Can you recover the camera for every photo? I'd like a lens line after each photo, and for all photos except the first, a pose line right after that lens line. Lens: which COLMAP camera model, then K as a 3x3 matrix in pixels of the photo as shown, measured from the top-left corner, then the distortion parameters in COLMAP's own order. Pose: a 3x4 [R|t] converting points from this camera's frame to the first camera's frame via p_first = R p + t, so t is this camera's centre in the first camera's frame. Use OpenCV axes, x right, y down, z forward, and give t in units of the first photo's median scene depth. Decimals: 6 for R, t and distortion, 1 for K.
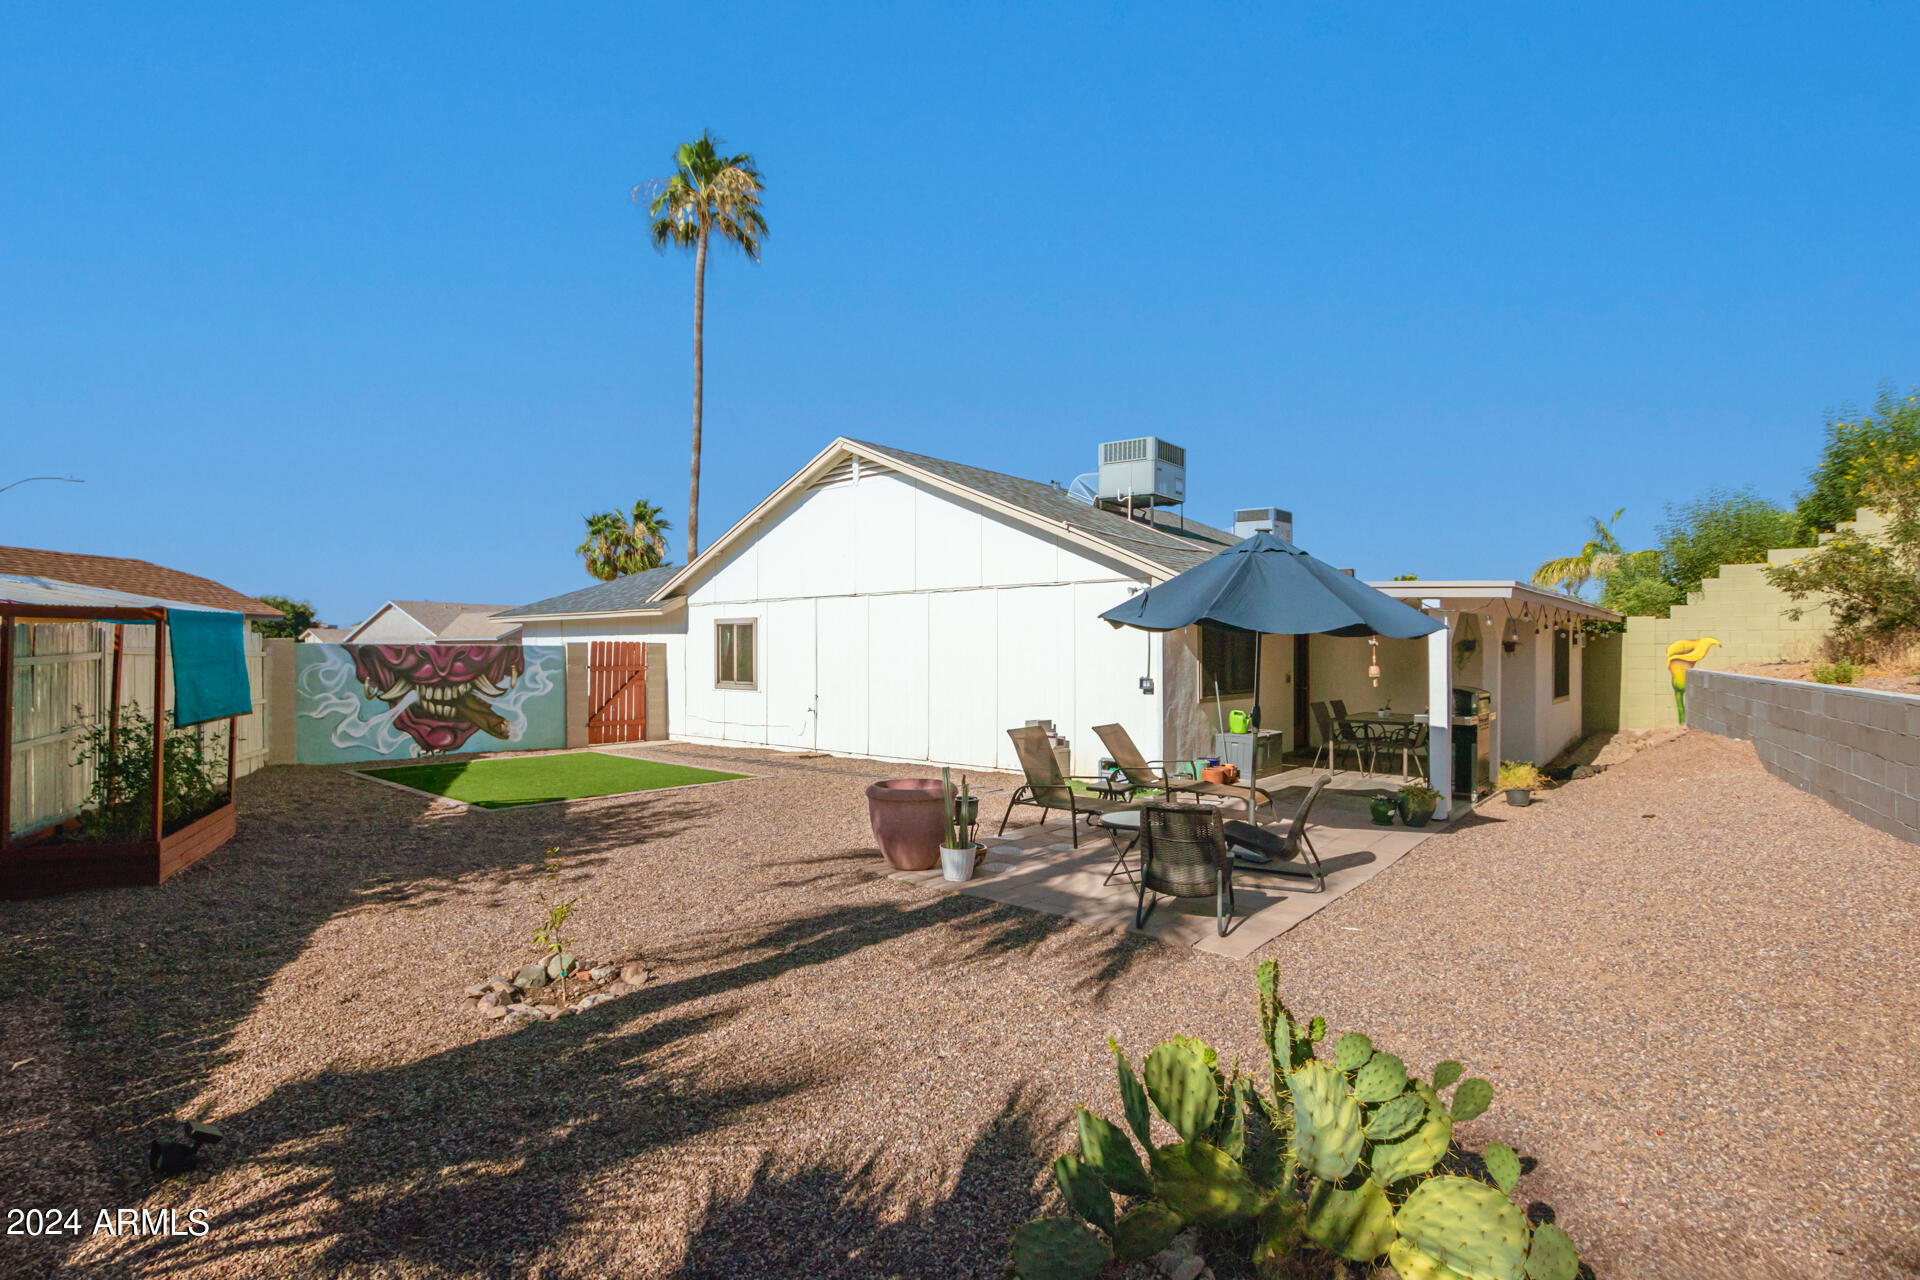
lens RADIAL K [[882.4, 0, 958.3], [0, 882.4, 642.3], [0, 0, 1]] dist [0.000200, -0.000185]
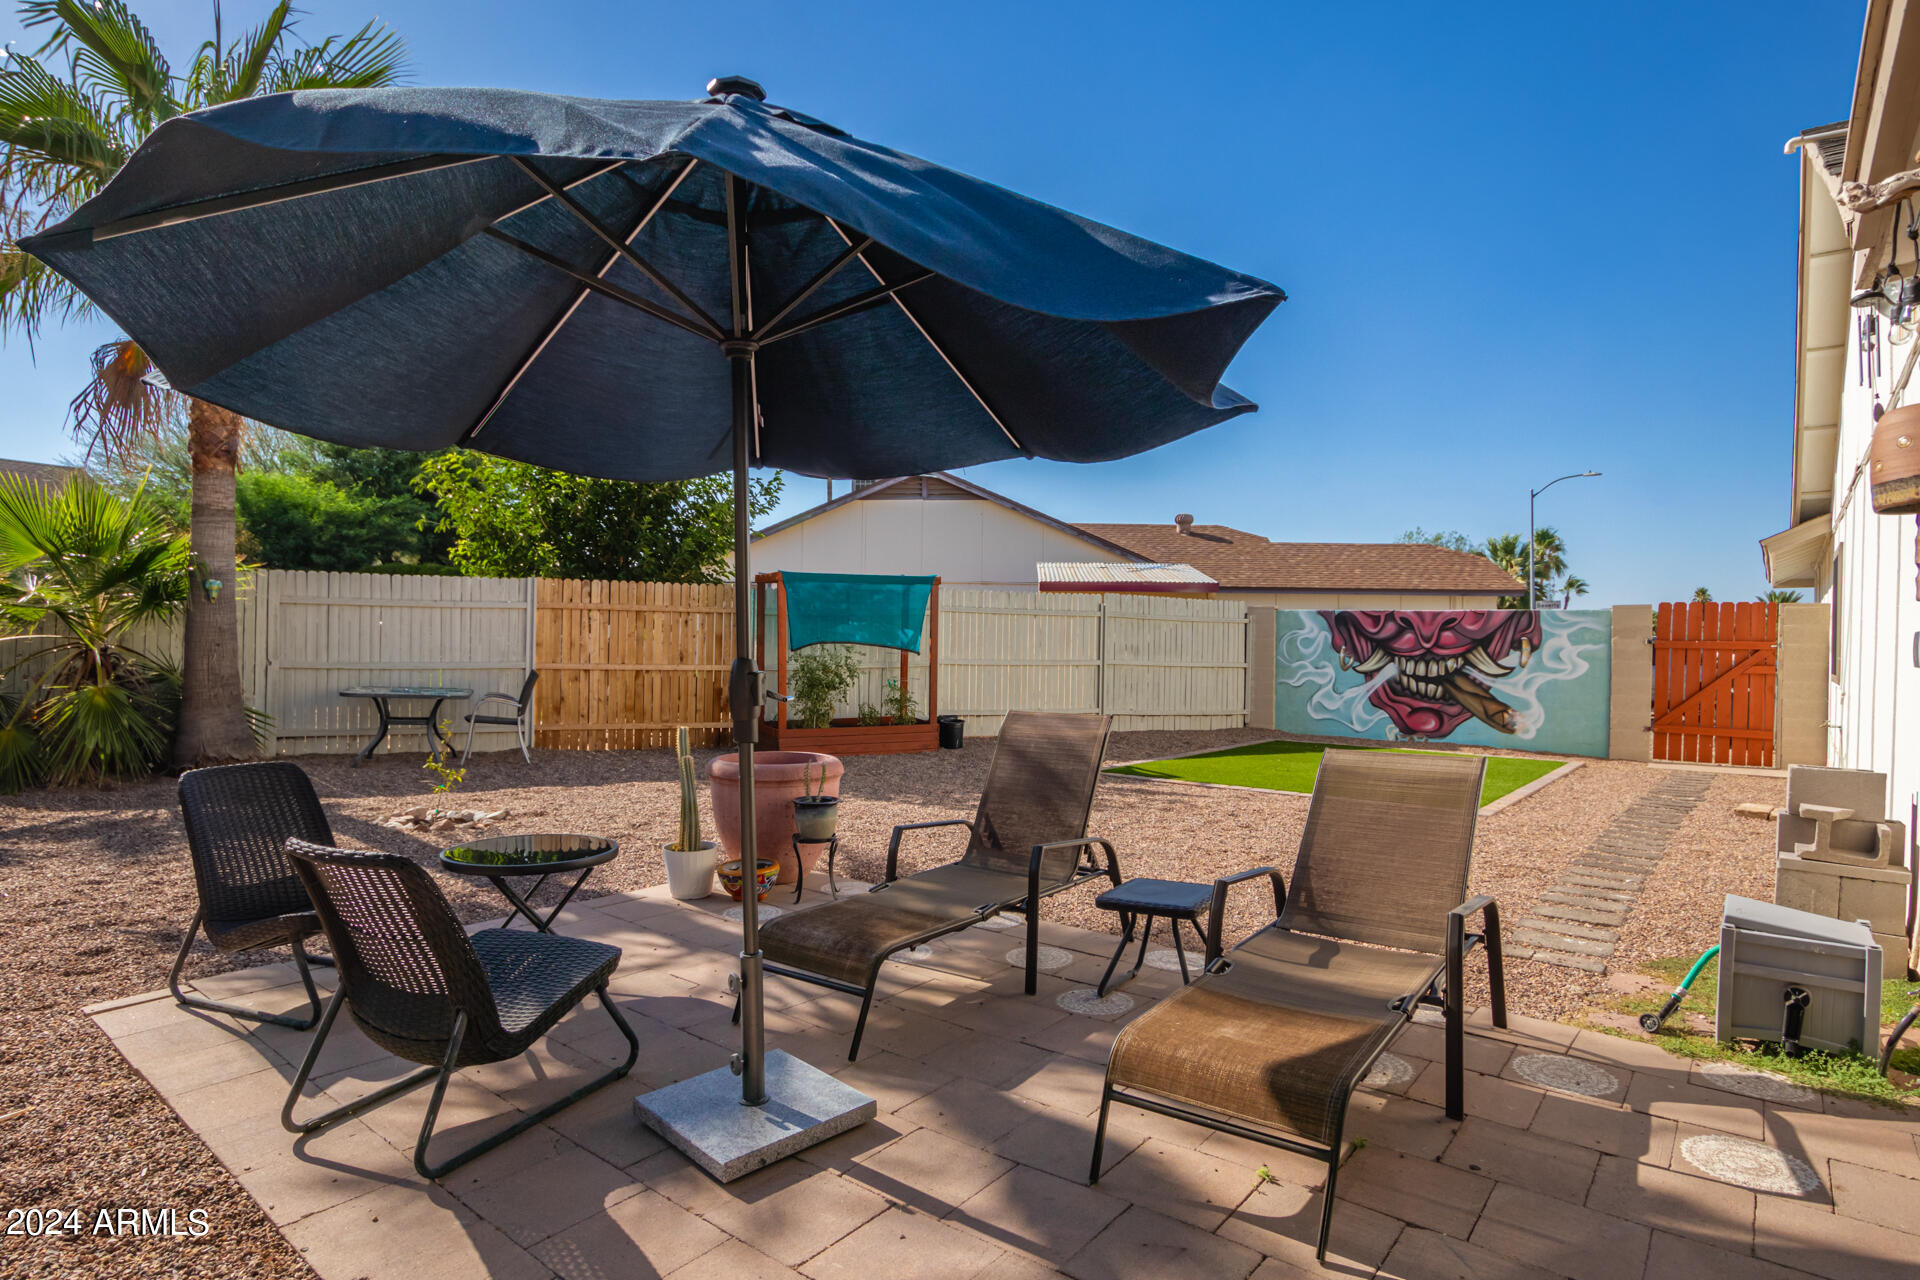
lens RADIAL K [[995.5, 0, 958.2], [0, 995.5, 646.1], [0, 0, 1]] dist [-0.004440, -0.000318]
pose [[0.070028, 0.004984, -0.997533, 0.324156], [-0.001910, 0.999986, 0.004862, 0.032828], [0.997543, 0.001565, 0.070036, 0.491411]]
